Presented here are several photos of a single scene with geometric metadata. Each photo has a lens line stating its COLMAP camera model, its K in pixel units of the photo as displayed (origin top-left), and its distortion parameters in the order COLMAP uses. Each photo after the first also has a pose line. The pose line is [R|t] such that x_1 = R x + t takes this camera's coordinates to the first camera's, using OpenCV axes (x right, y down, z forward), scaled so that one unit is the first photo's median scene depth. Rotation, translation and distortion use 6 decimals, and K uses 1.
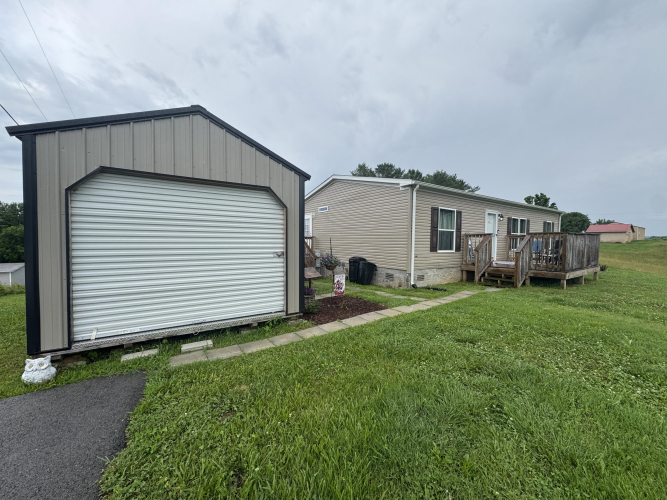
lens RADIAL K [[264.6, 0, 330.6], [0, 264.6, 253.1], [0, 0, 1]] dist [-0.001697, 0.001196]
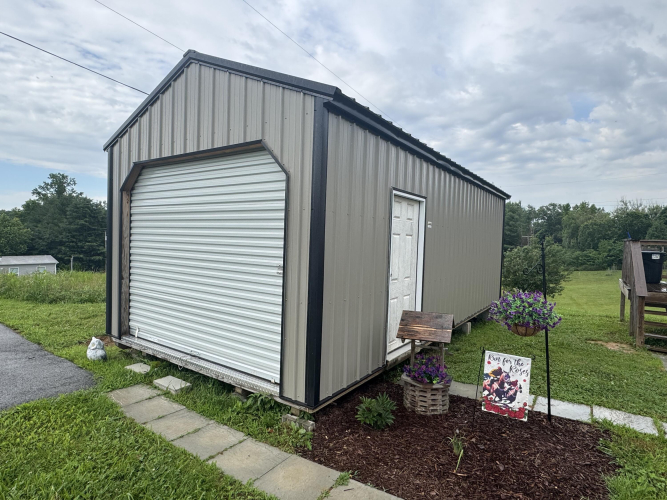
lens RADIAL K [[374.5, 0, 337.9], [0, 374.5, 252.7], [0, 0, 1]] dist [-0.002835, -0.002462]
pose [[0.378123, 0.036123, -0.925051, 0.249919], [-0.068746, 0.997575, 0.010854, -0.021424], [0.923199, 0.059489, 0.379689, 0.419717]]
